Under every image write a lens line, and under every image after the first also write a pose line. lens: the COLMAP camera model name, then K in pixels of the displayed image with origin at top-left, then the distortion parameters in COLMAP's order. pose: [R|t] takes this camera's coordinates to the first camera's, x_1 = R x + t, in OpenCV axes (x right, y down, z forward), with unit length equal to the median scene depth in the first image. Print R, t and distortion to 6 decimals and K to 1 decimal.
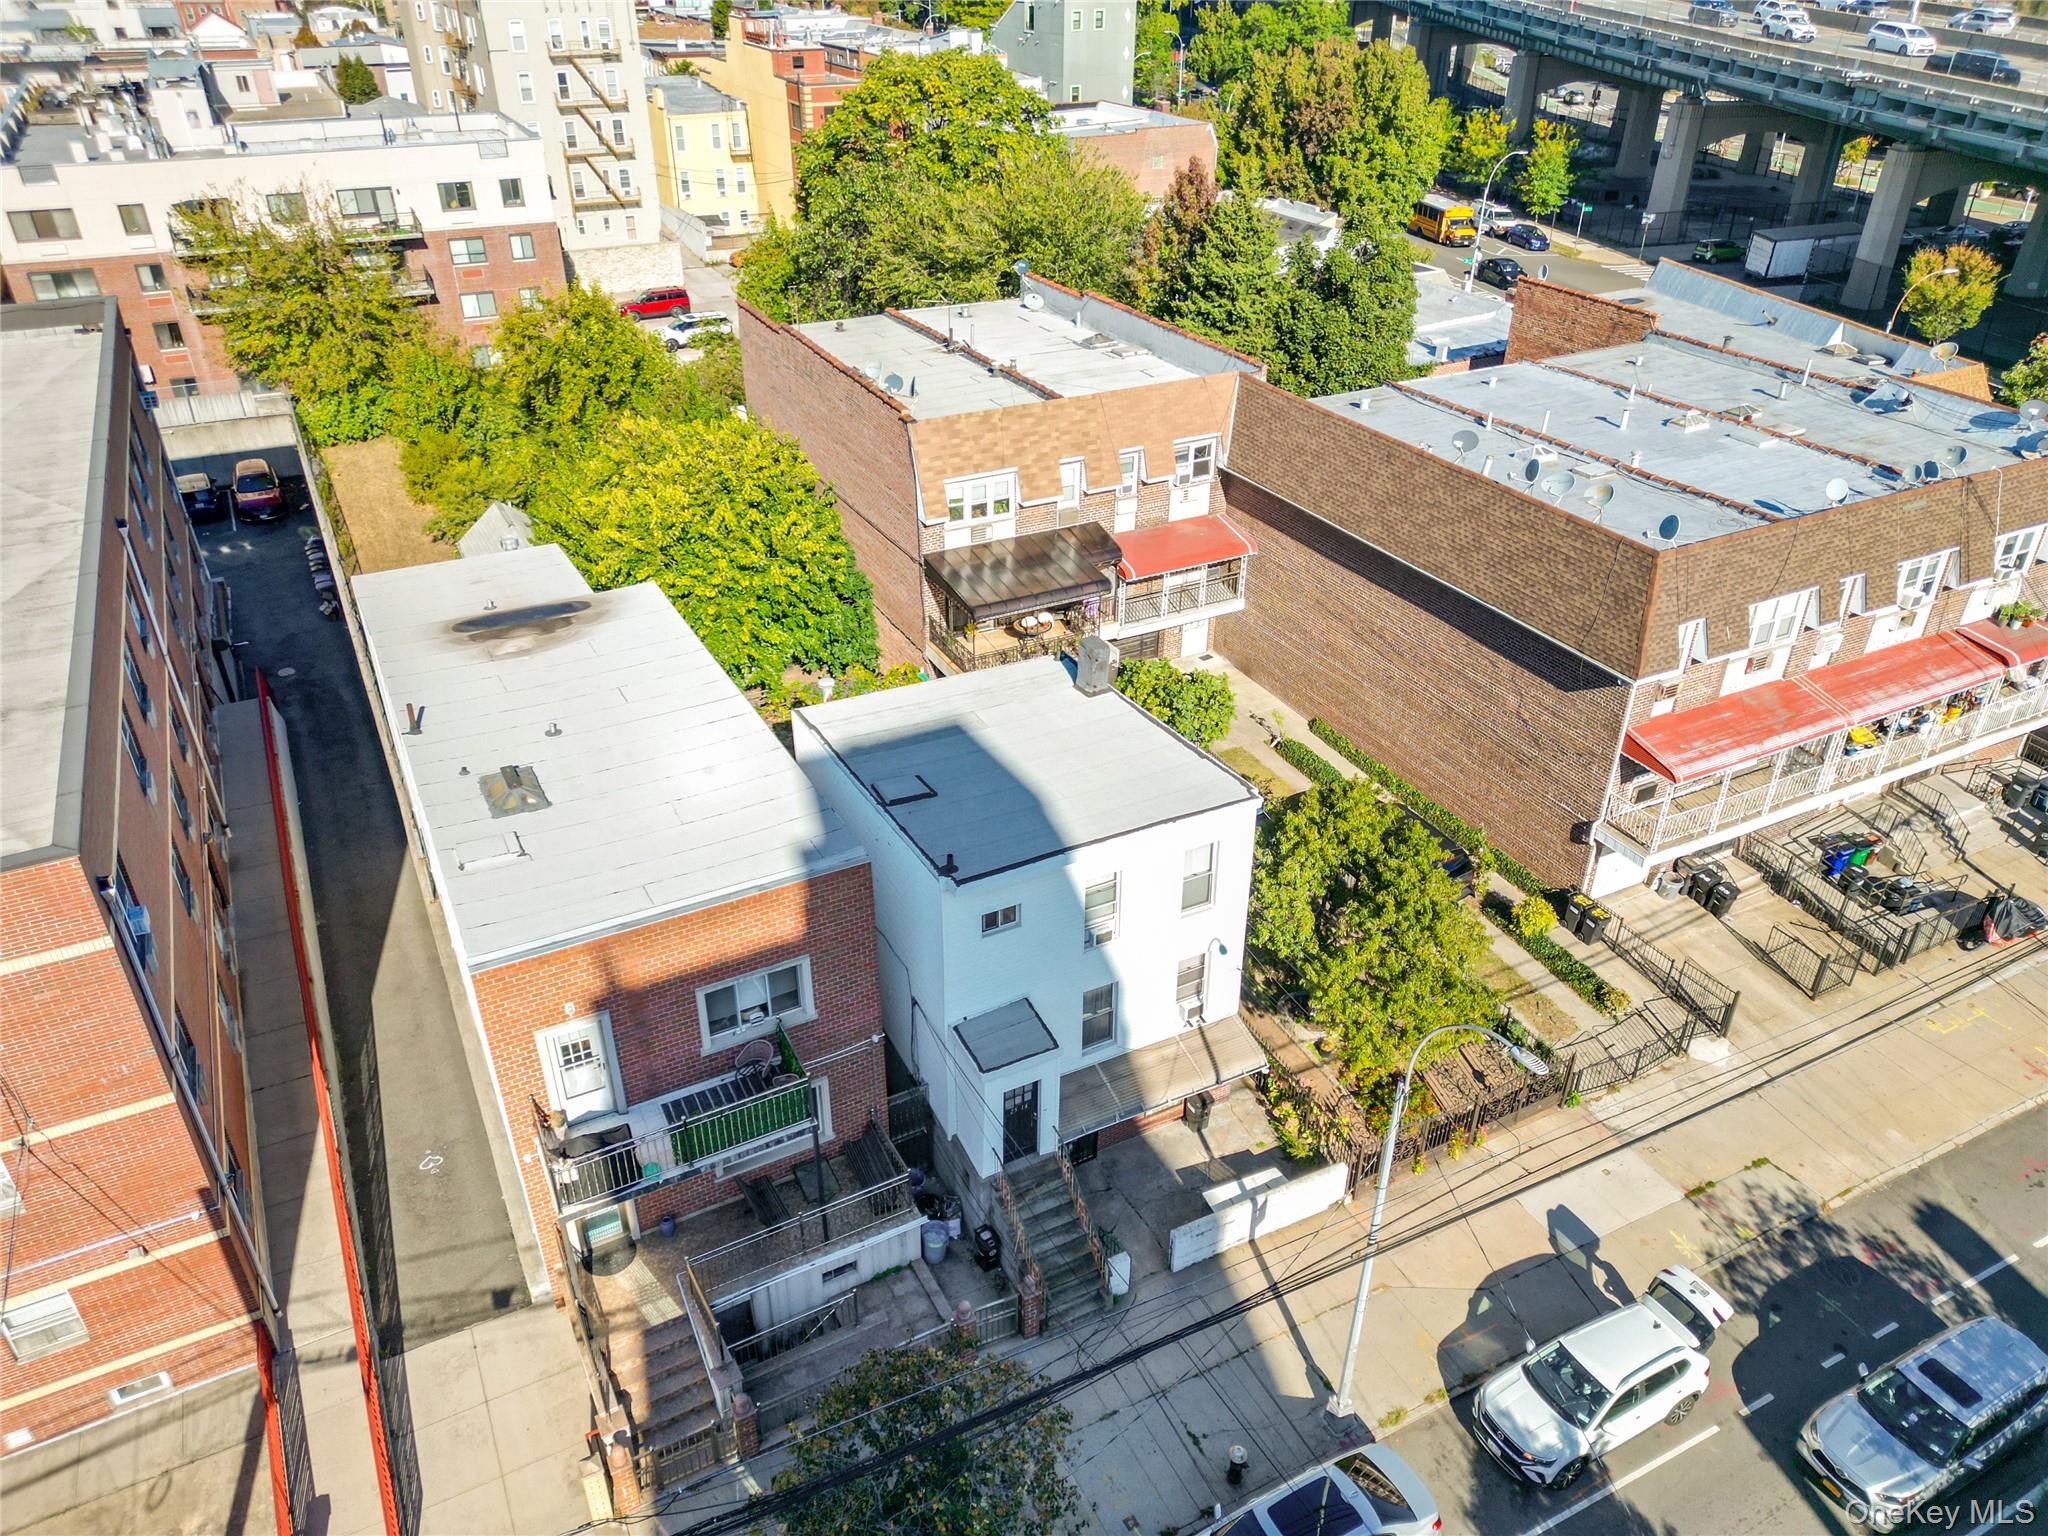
lens RADIAL K [[1433.7, 0, 1024.0], [0, 1433.7, 768.0], [0, 0, 1]] dist [0.064951, -0.059625]
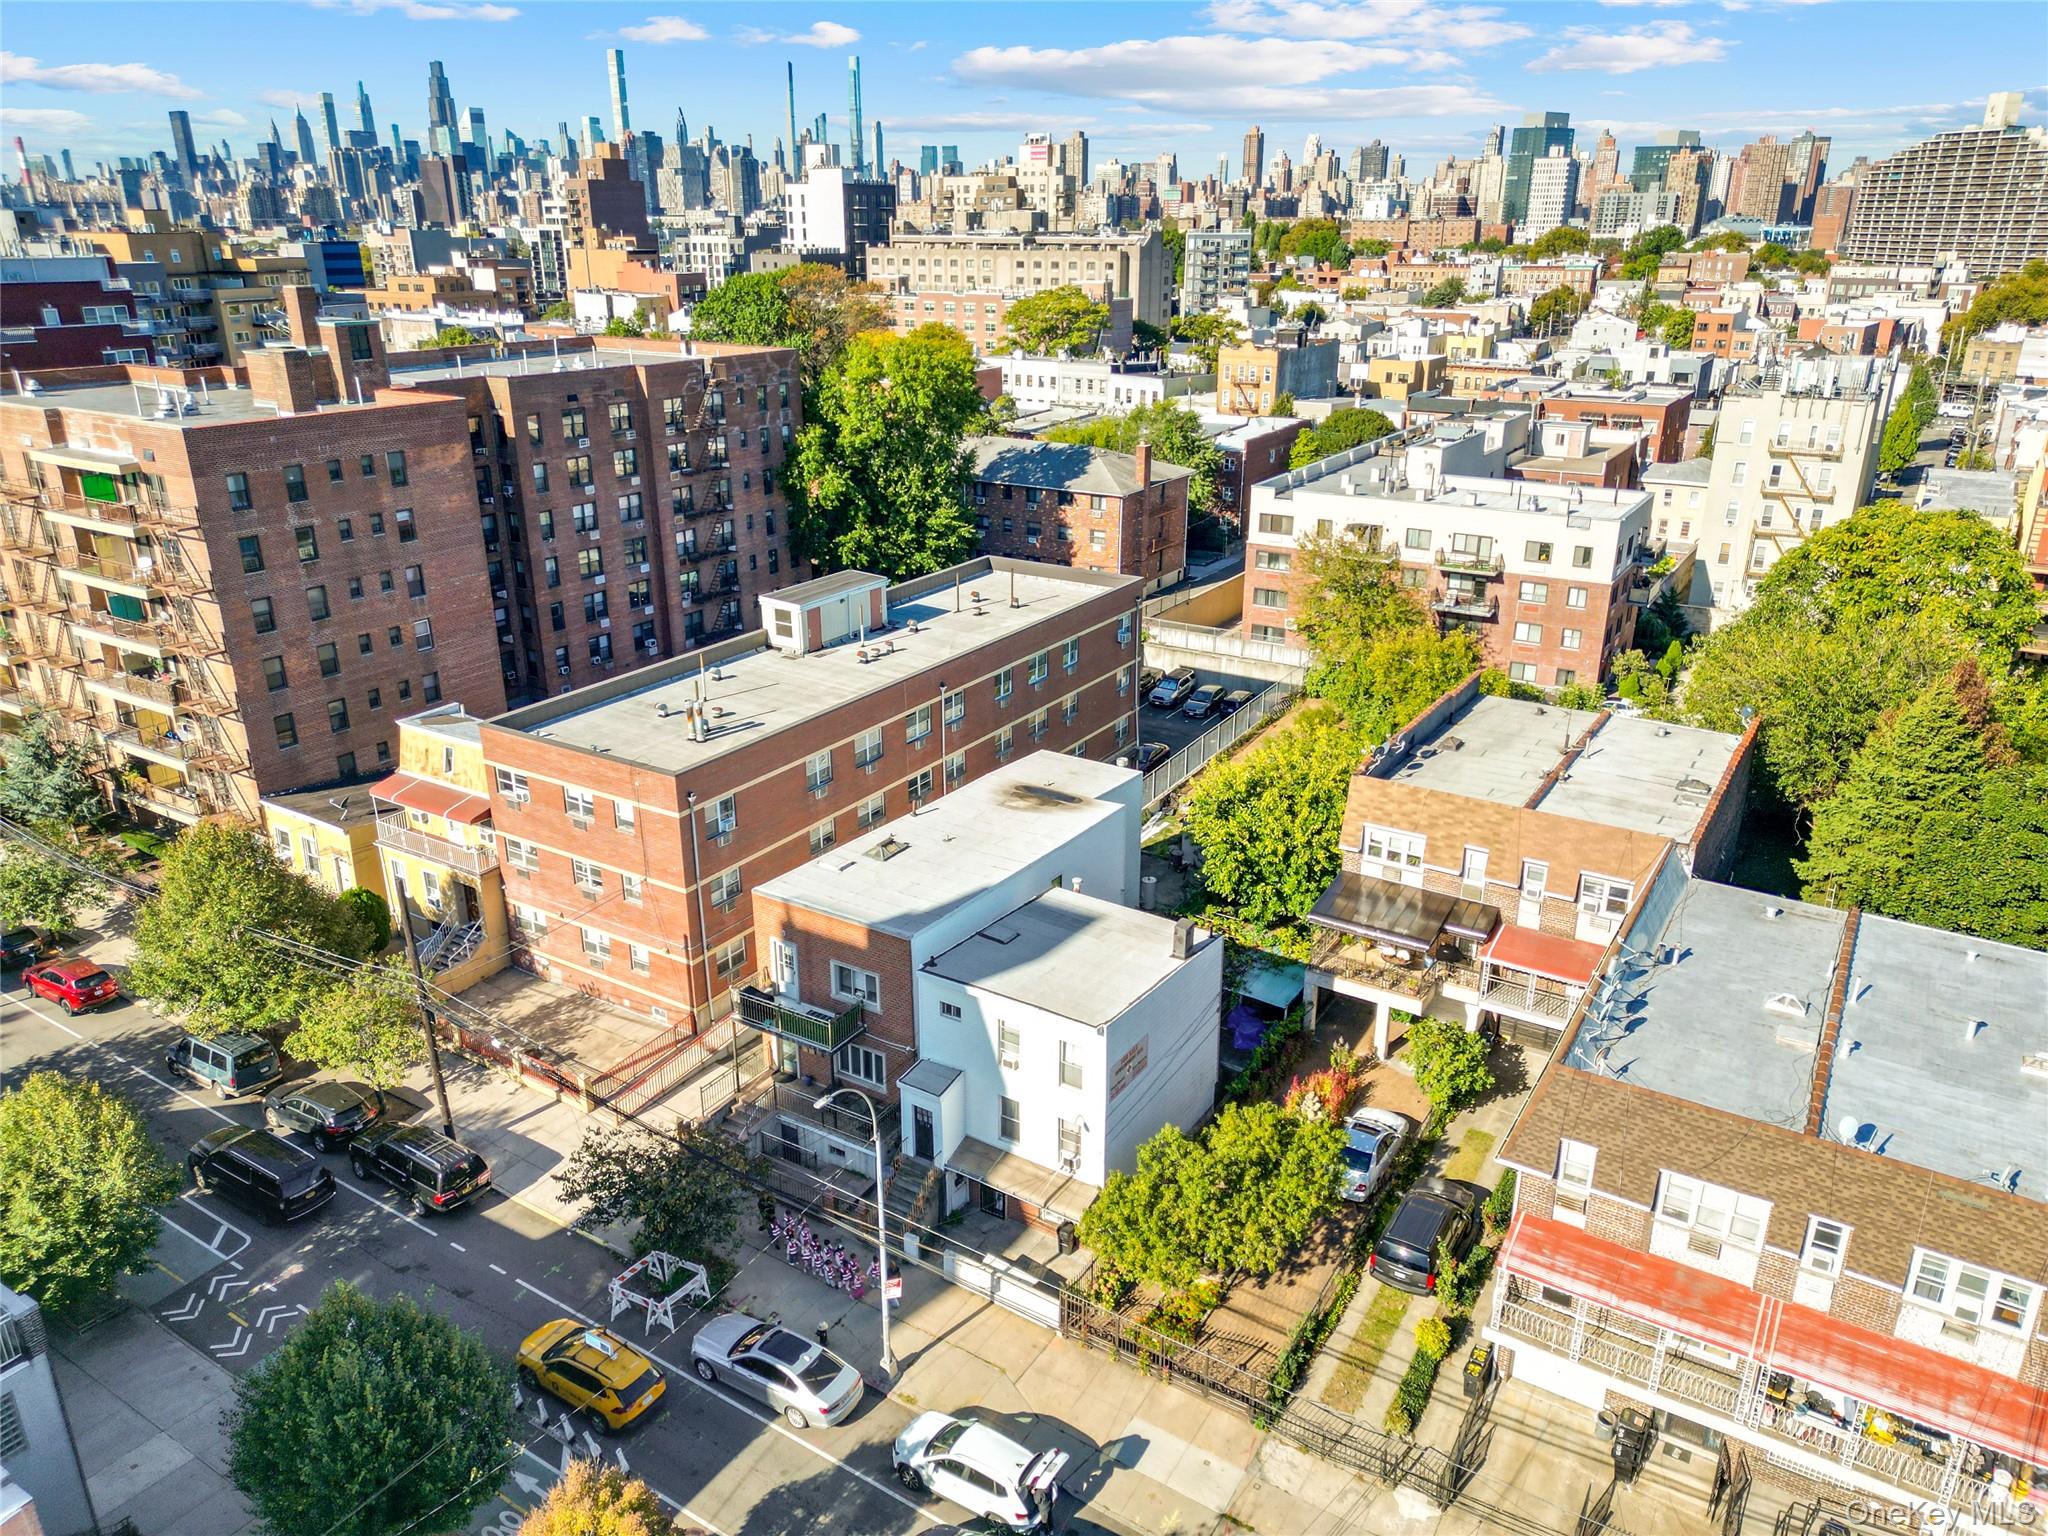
lens RADIAL K [[1433.7, 0, 1024.0], [0, 1433.7, 768.0], [0, 0, 1]] dist [0.064951, -0.059625]
pose [[0.505675, 0.306319, -0.806512, 0.883242], [-0.443467, 0.894174, 0.061565, -0.198918], [0.740020, 0.326530, 0.588003, -0.025094]]
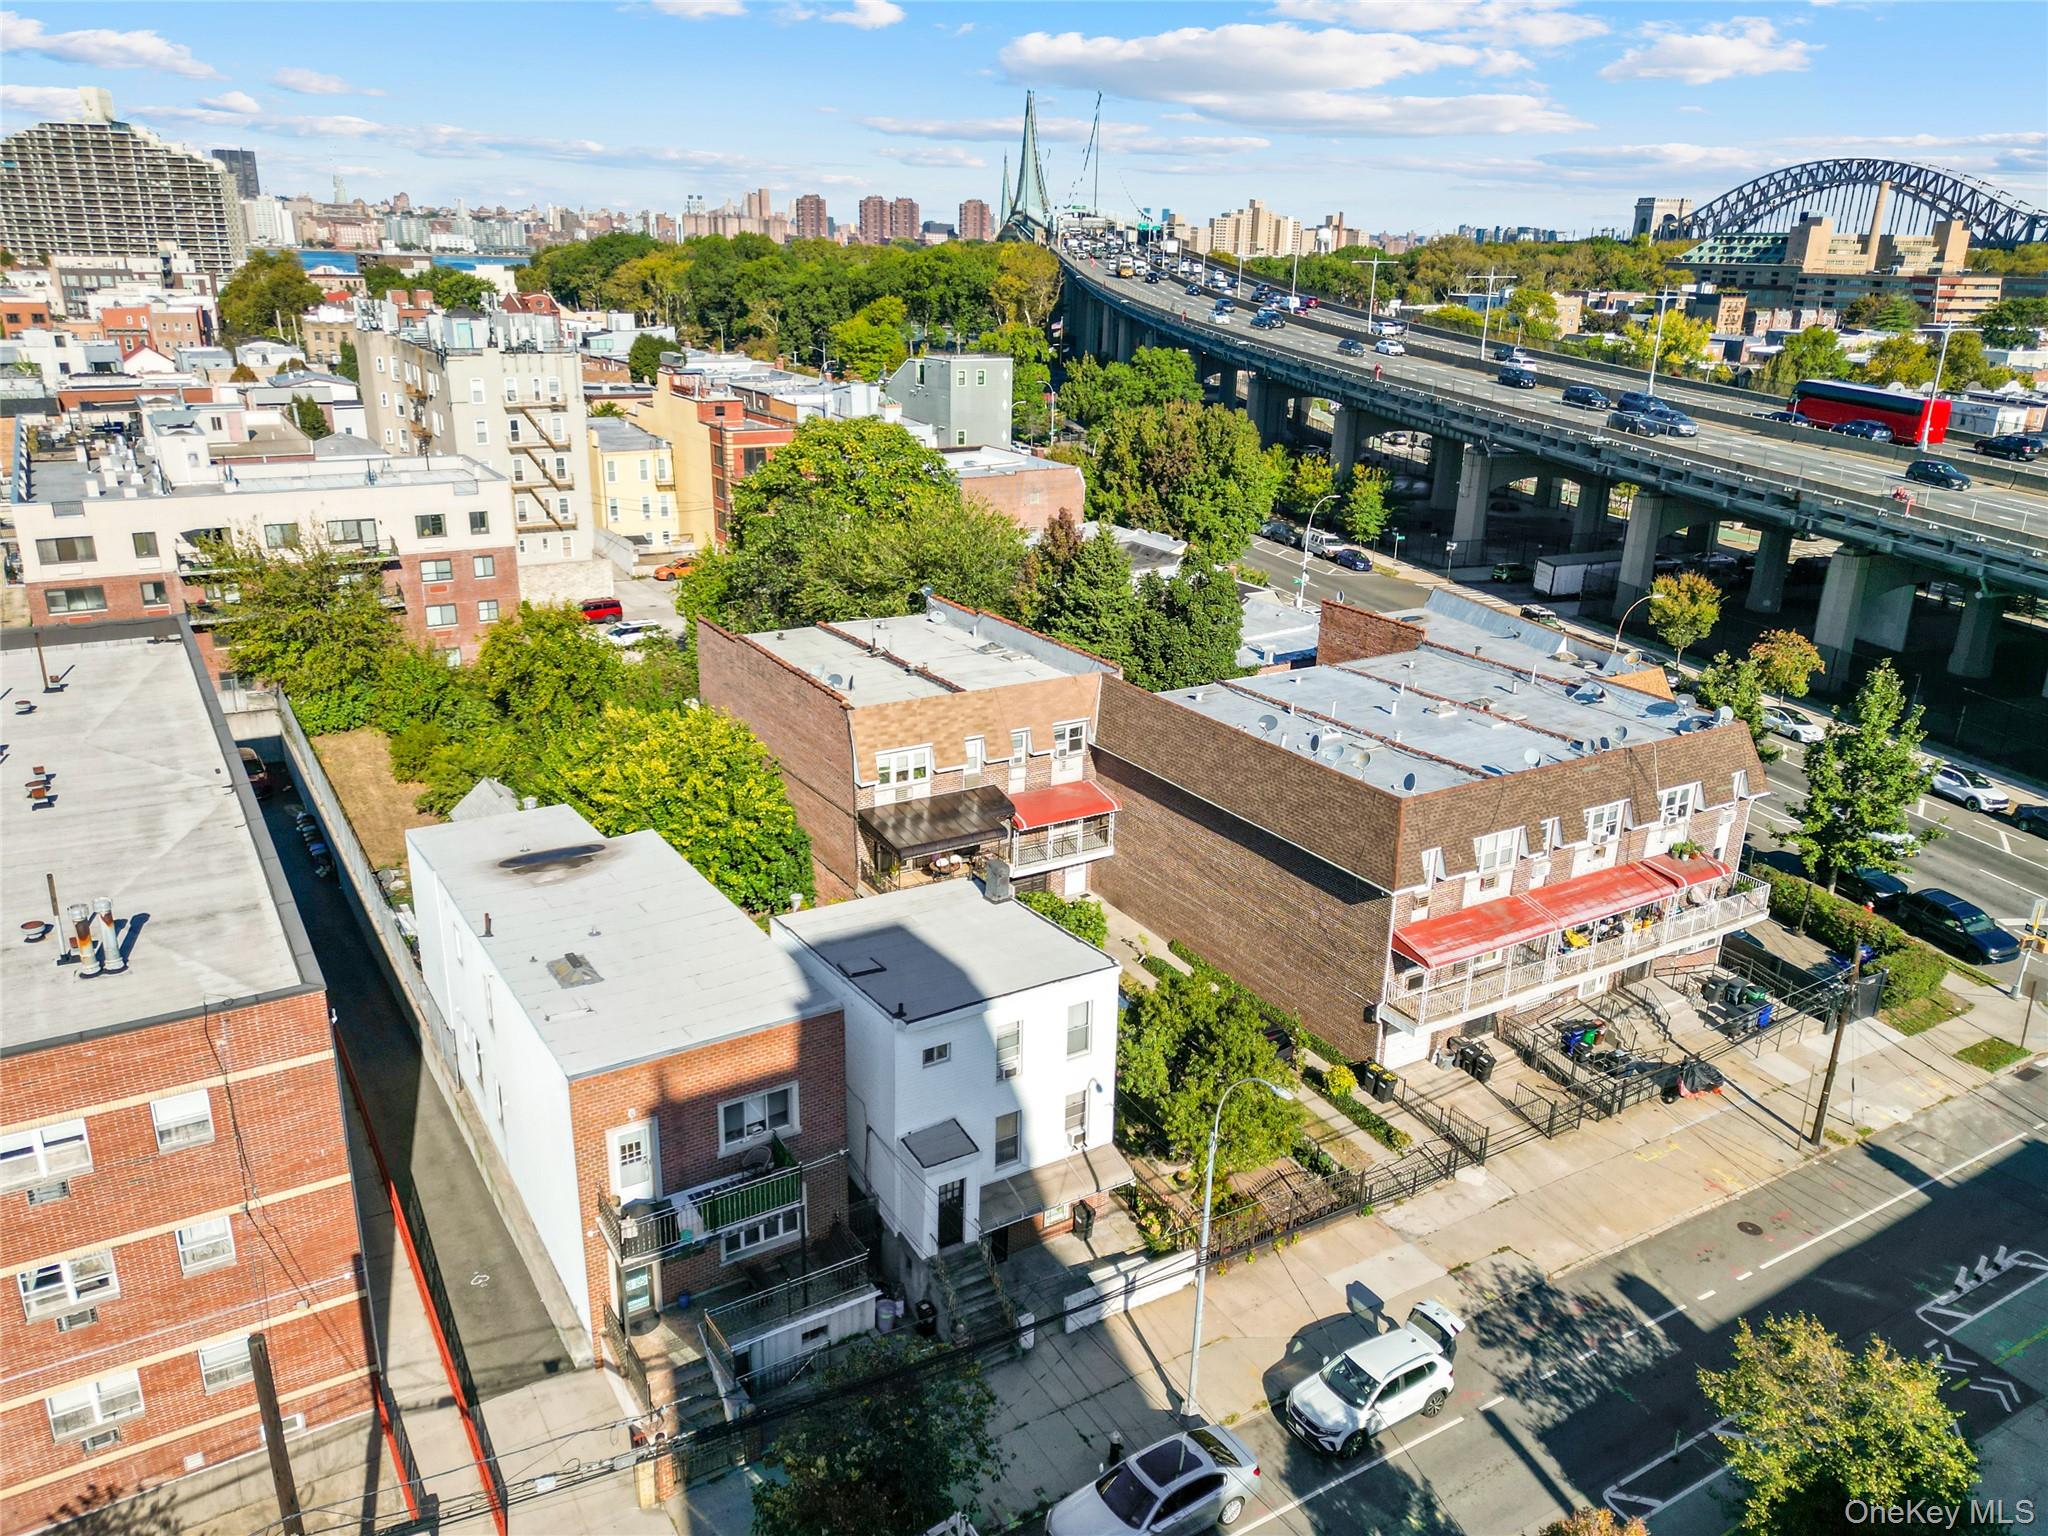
lens RADIAL K [[1478.1, 0, 1024.0], [0, 1478.1, 768.0], [0, 0, 1]] dist [0.087151, -0.096757]
pose [[0.996863, -0.005557, 0.078952, -0.028938], [0.021233, 0.979742, -0.199134, 0.081447], [-0.076246, 0.200186, 0.976787, -0.307097]]
